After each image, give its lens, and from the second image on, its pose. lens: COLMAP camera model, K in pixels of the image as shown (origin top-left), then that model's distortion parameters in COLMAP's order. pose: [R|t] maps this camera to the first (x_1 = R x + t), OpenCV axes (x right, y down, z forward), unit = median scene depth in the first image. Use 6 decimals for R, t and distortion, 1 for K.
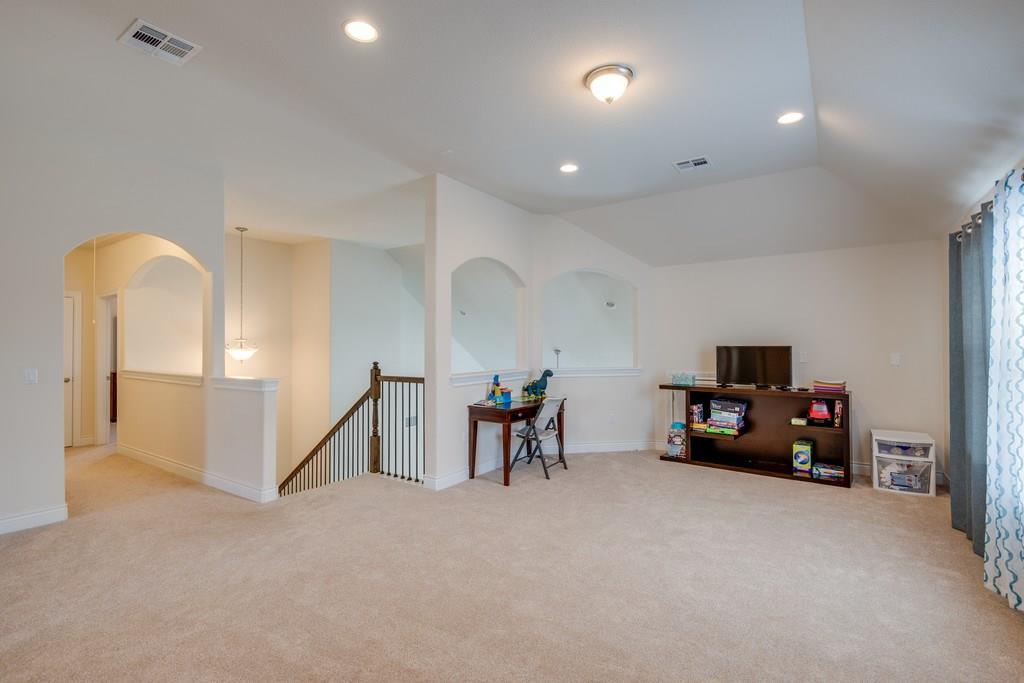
lens RADIAL K [[457.8, 0, 514.0], [0, 457.8, 342.1], [0, 0, 1]] dist [0.014250, 0.000207]
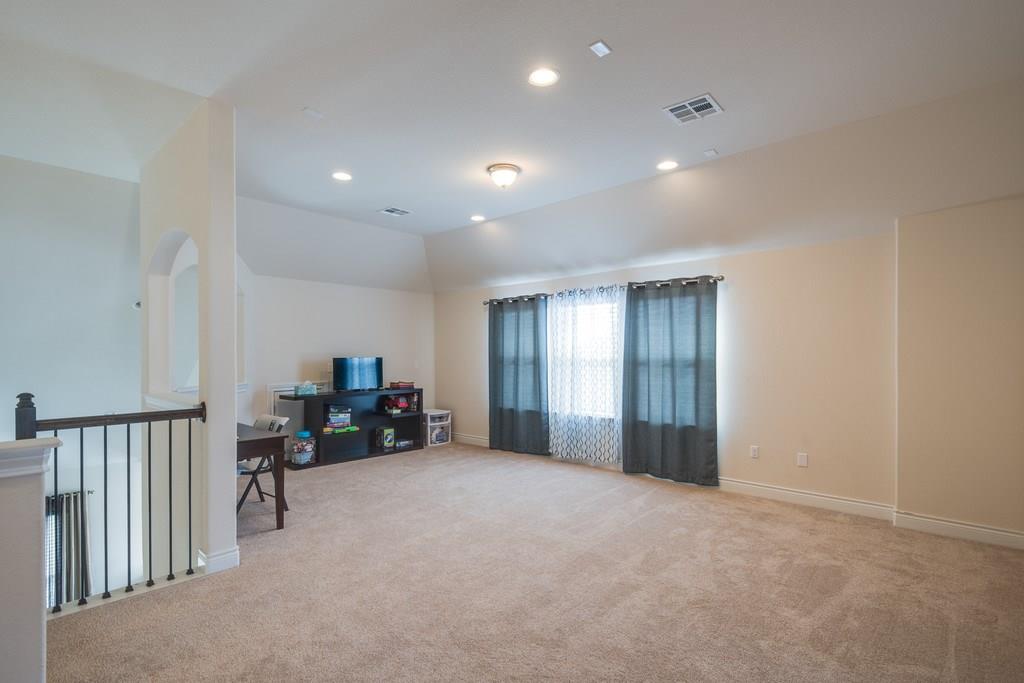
lens RADIAL K [[487.2, 0, 514.0], [0, 487.2, 352.2], [0, 0, 1]] dist [0.002718, -0.006086]
pose [[0.119596, 0.007471, 0.992795, -0.823215], [-0.016785, 0.999844, -0.005502, -0.005666], [-0.992681, -0.016006, 0.119703, 0.475831]]
